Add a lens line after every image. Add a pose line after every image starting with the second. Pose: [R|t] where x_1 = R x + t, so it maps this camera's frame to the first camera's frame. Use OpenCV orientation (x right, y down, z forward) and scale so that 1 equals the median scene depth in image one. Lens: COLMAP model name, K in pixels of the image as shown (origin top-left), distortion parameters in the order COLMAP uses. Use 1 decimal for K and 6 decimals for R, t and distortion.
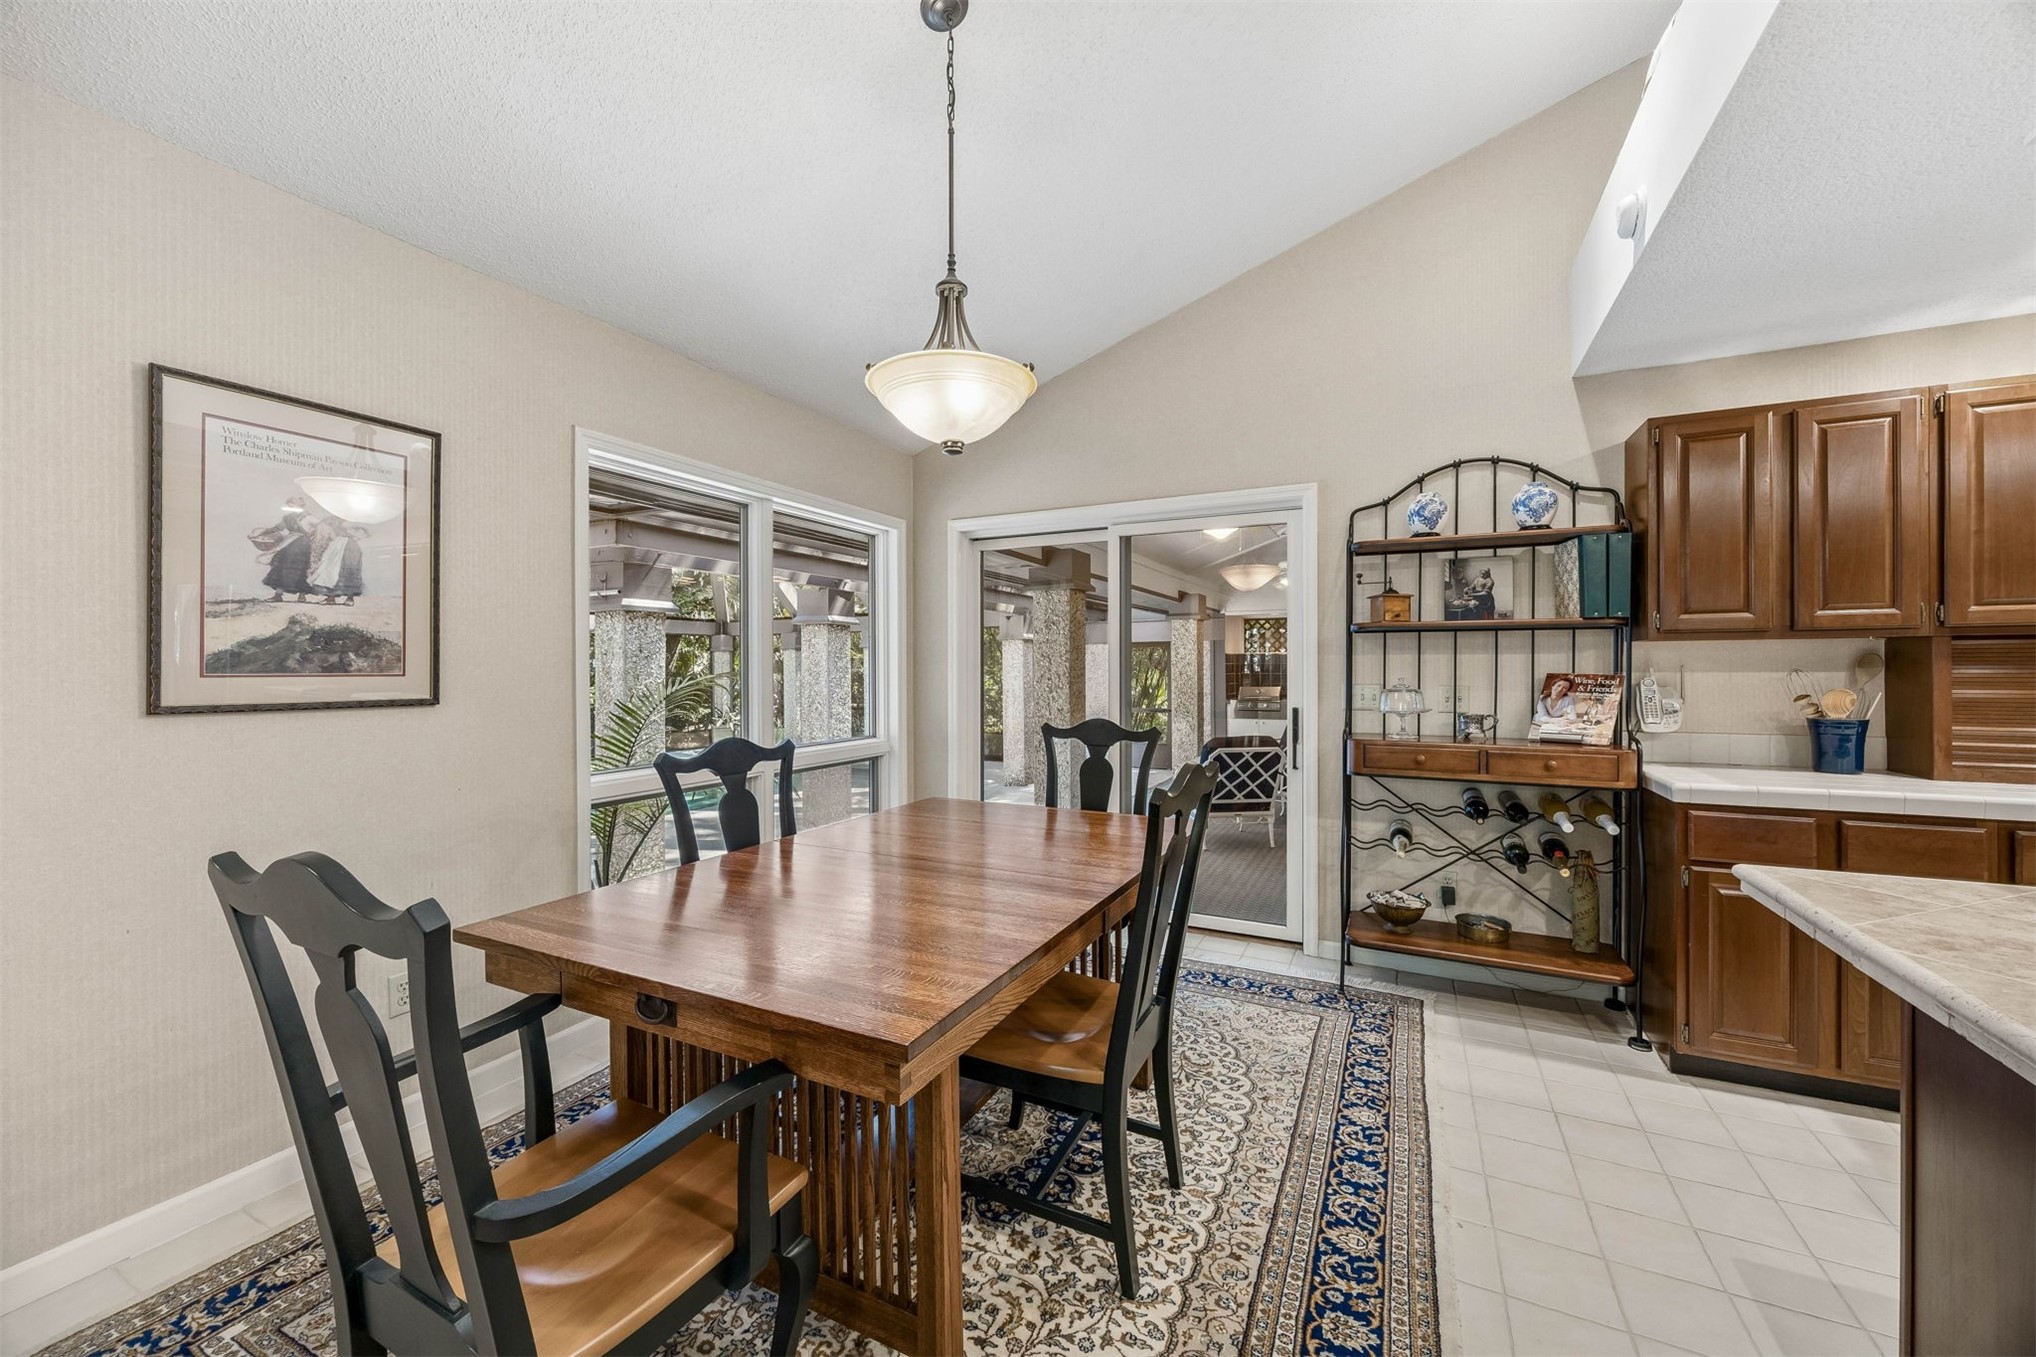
lens RADIAL K [[771.9, 0, 1018.8], [0, 771.9, 676.2], [0, 0, 1]] dist [-0.002248, 0.000192]
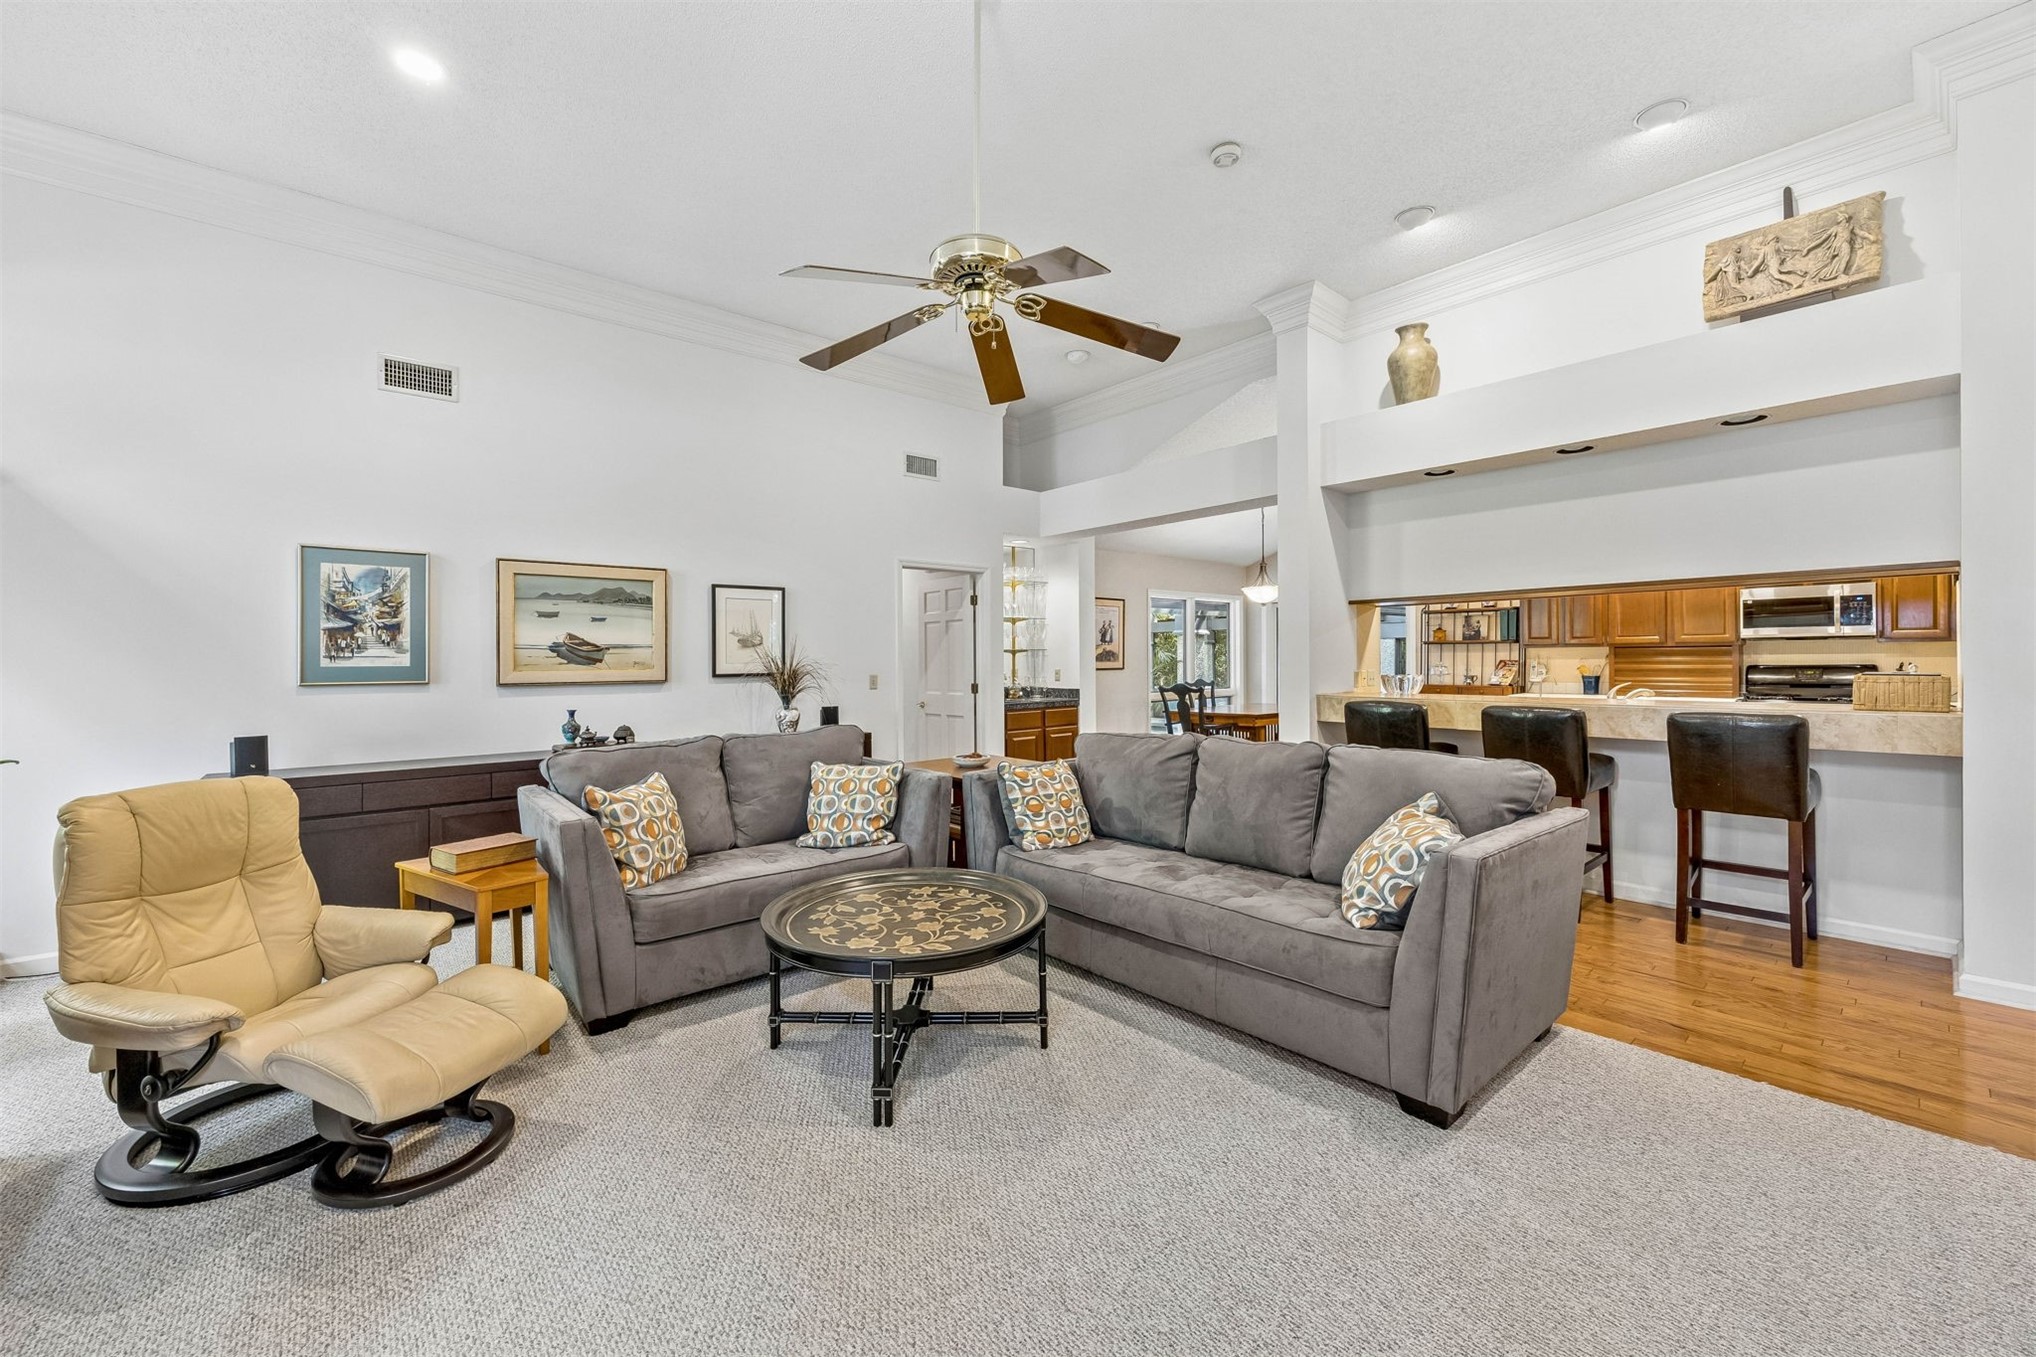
lens RADIAL K [[808.6, 0, 990.5], [0, 808.6, 655.6], [0, 0, 1]] dist [0.001443, 0.000039]
pose [[0.916292, -0.005536, -0.400472, 0.287803], [0.001661, 0.999948, -0.010022, 0.010057], [0.400506, 0.008518, 0.916254, -3.314888]]
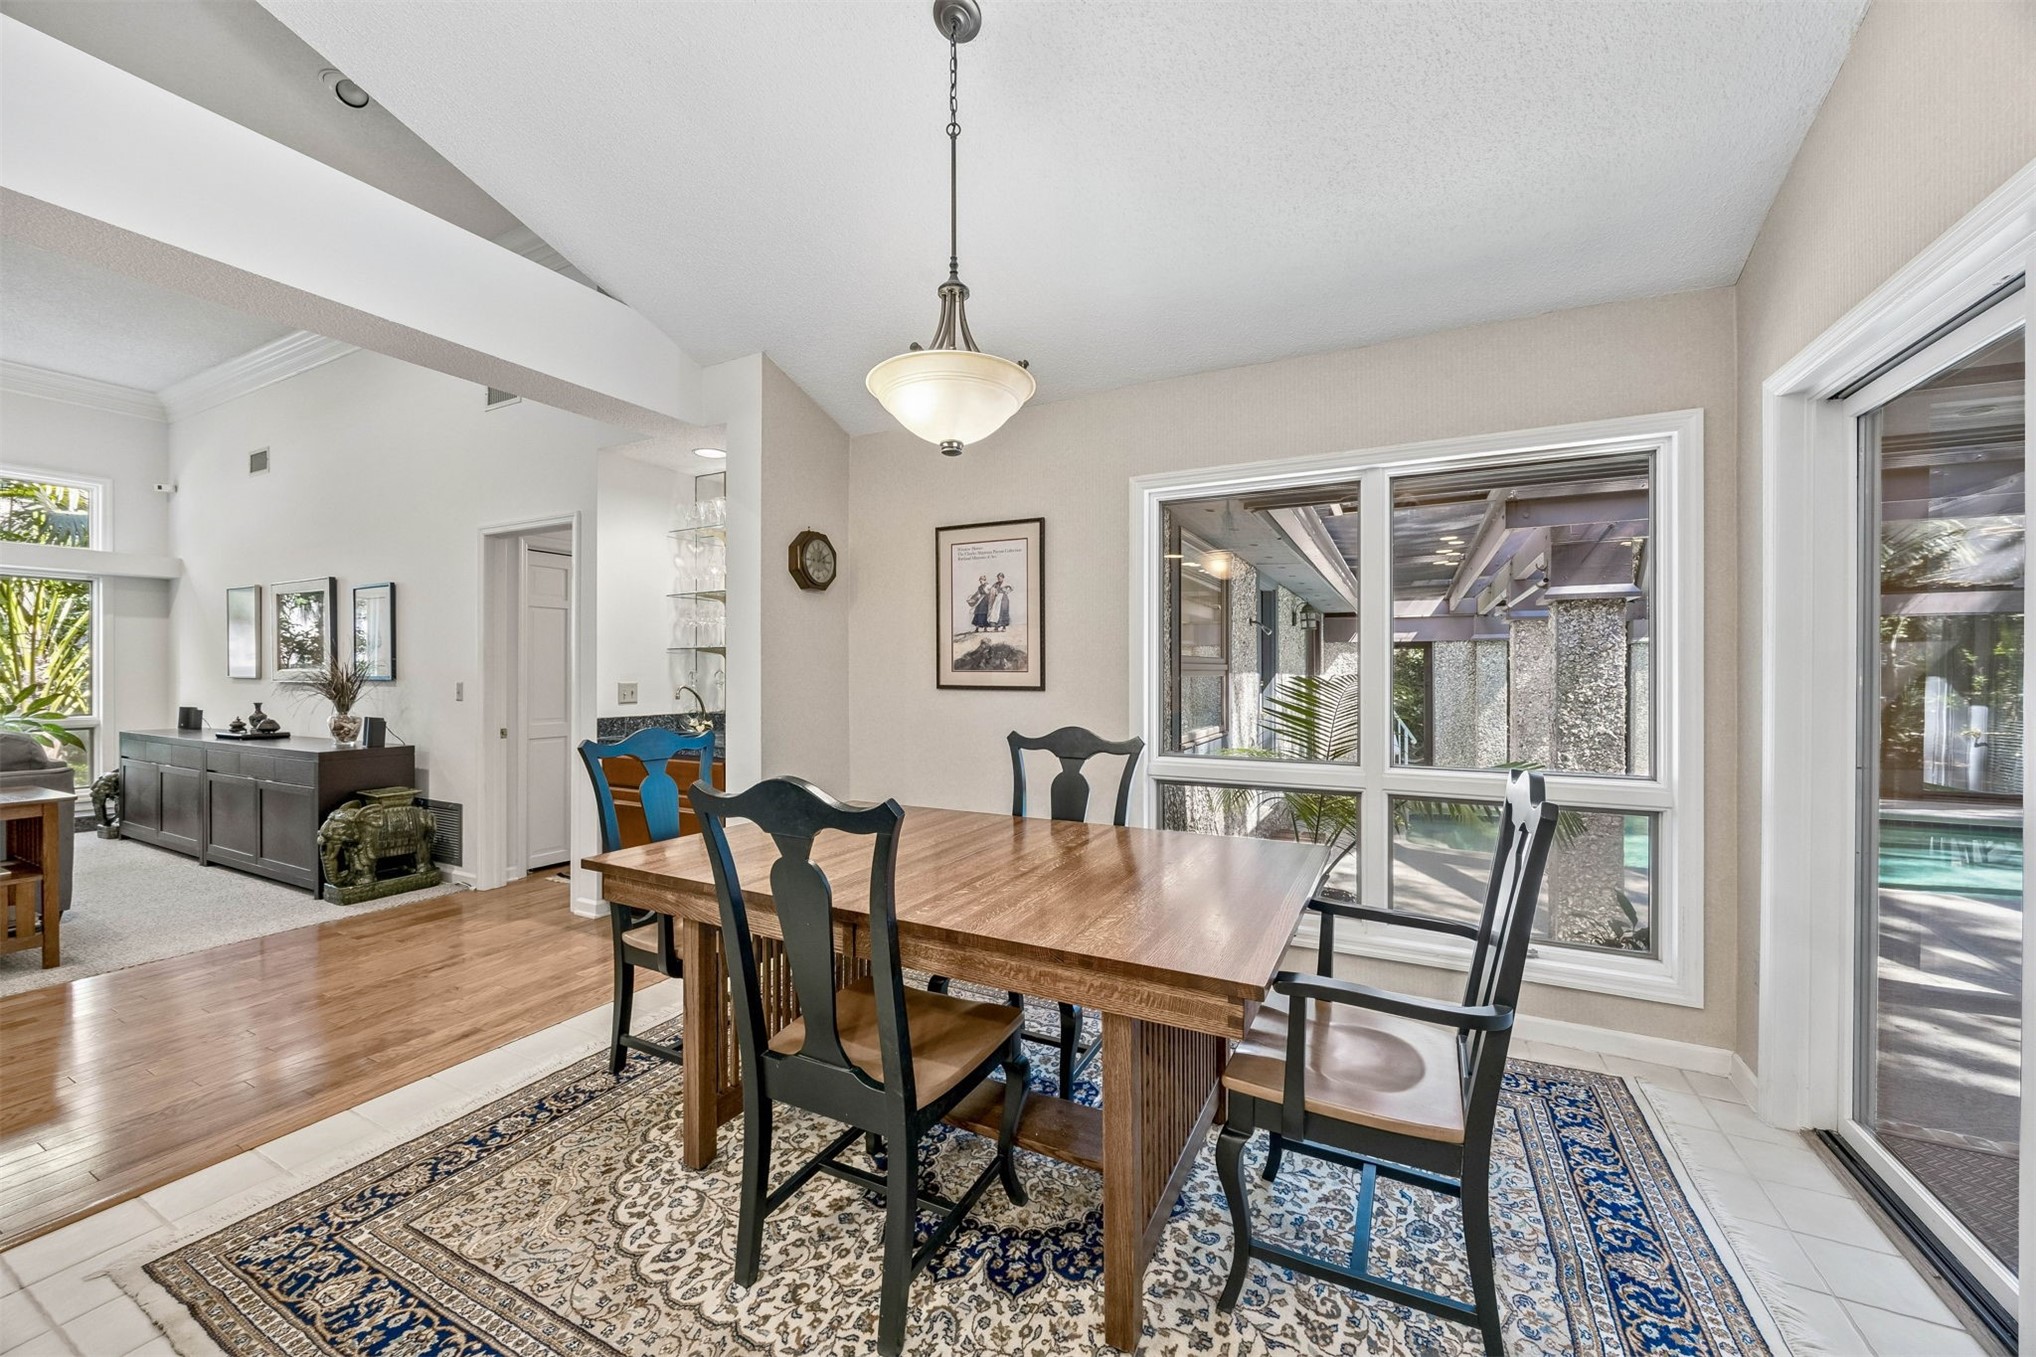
lens RADIAL K [[771.9, 0, 1016.8], [0, 771.9, 673.7], [0, 0, 1]] dist [-0.002248, 0.000192]
pose [[-0.015172, 0.003325, -0.999879, 0.905018], [-0.011859, 0.999924, 0.003505, -0.002308], [0.999815, 0.011910, -0.015132, 1.075567]]
